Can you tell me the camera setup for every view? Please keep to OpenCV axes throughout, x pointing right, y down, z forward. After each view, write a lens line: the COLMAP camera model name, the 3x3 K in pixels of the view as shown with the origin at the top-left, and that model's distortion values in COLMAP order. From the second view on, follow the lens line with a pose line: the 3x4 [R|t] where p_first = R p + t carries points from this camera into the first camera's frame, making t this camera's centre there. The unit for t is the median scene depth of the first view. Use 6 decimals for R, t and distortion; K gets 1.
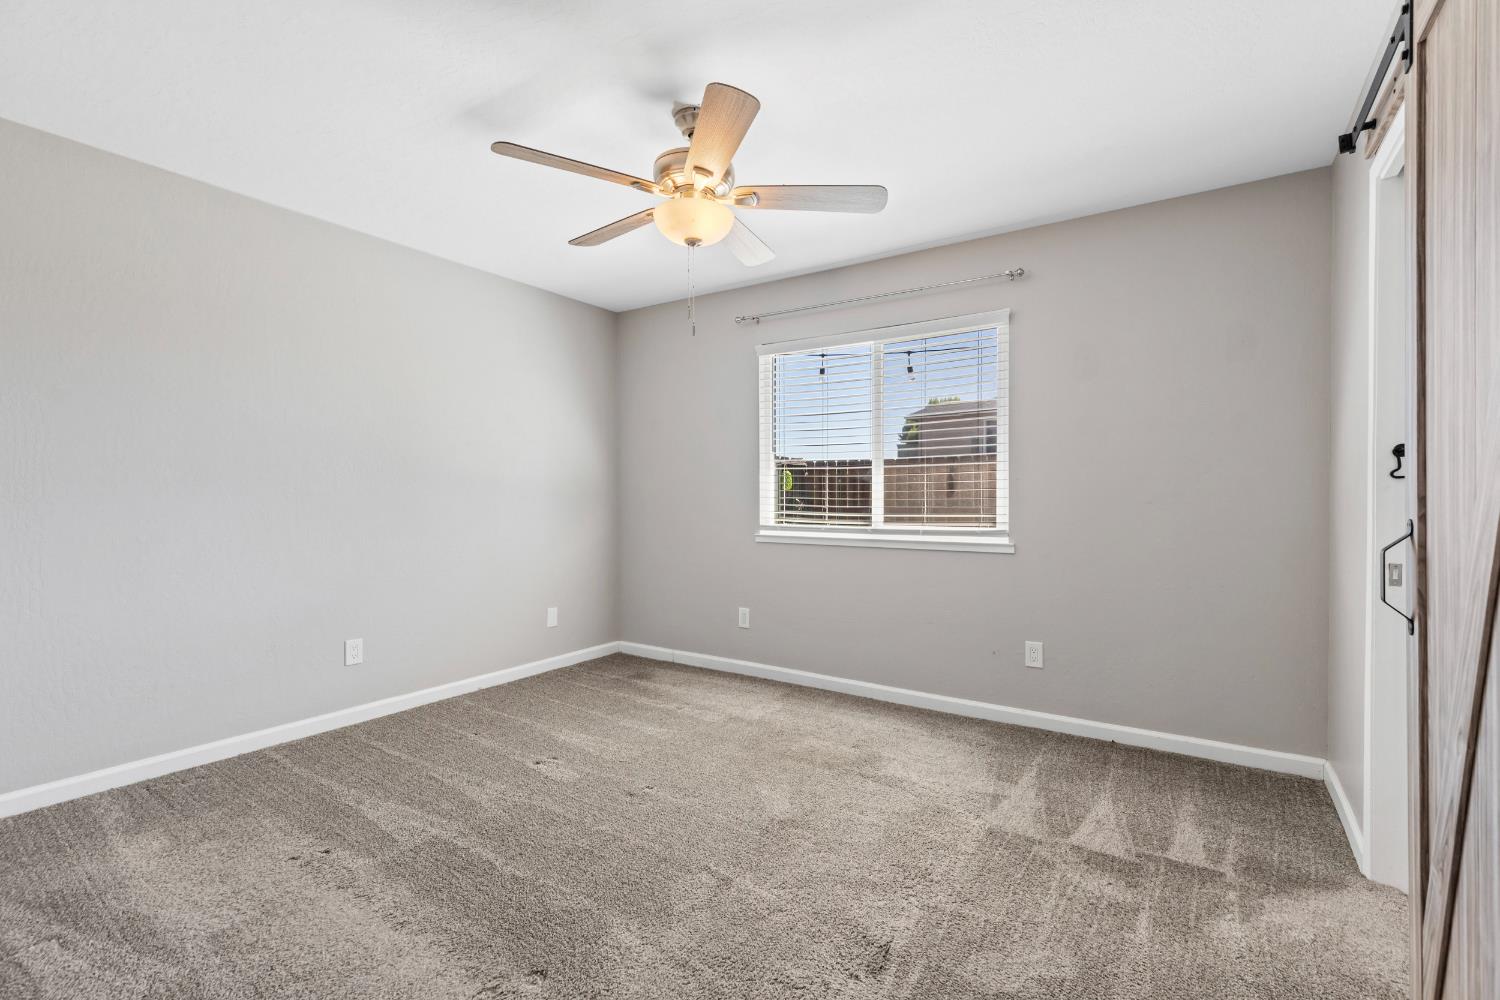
lens RADIAL K [[675.9, 0, 746.9], [0, 675.9, 496.7], [0, 0, 1]] dist [0.006409, -0.001112]
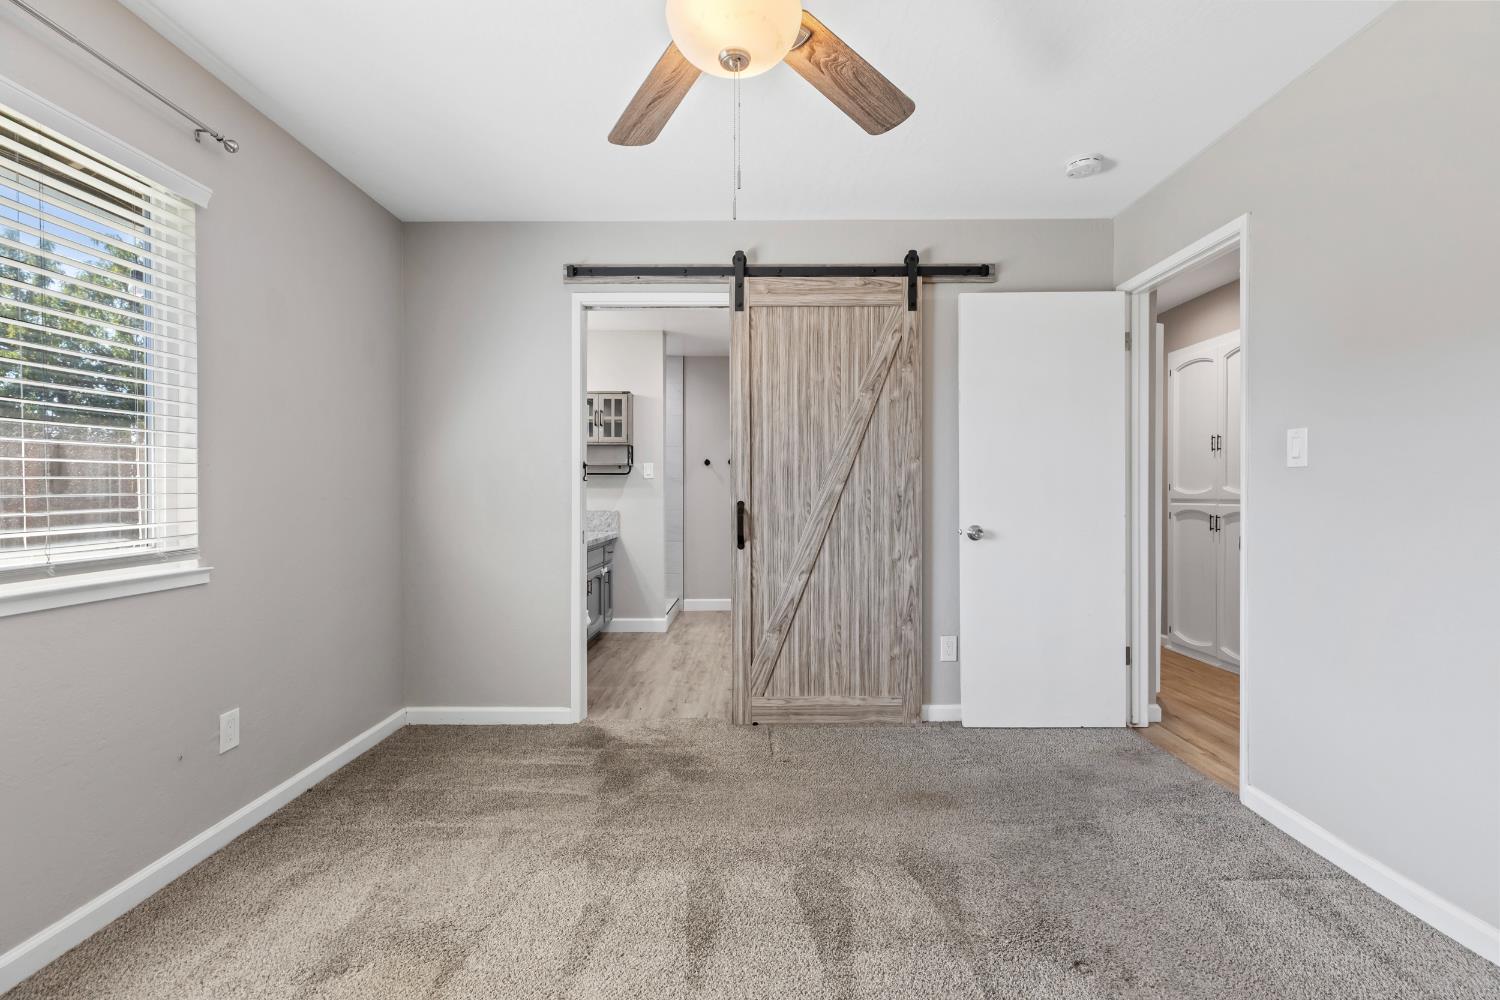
lens RADIAL K [[675.9, 0, 745.8], [0, 675.9, 501.3], [0, 0, 1]] dist [0.006409, -0.001112]
pose [[-0.568695, 0.004523, 0.822536, -0.515318], [0.009185, 0.999957, 0.000852, 0.016386], [-0.822498, 0.008040, -0.568712, 1.211624]]
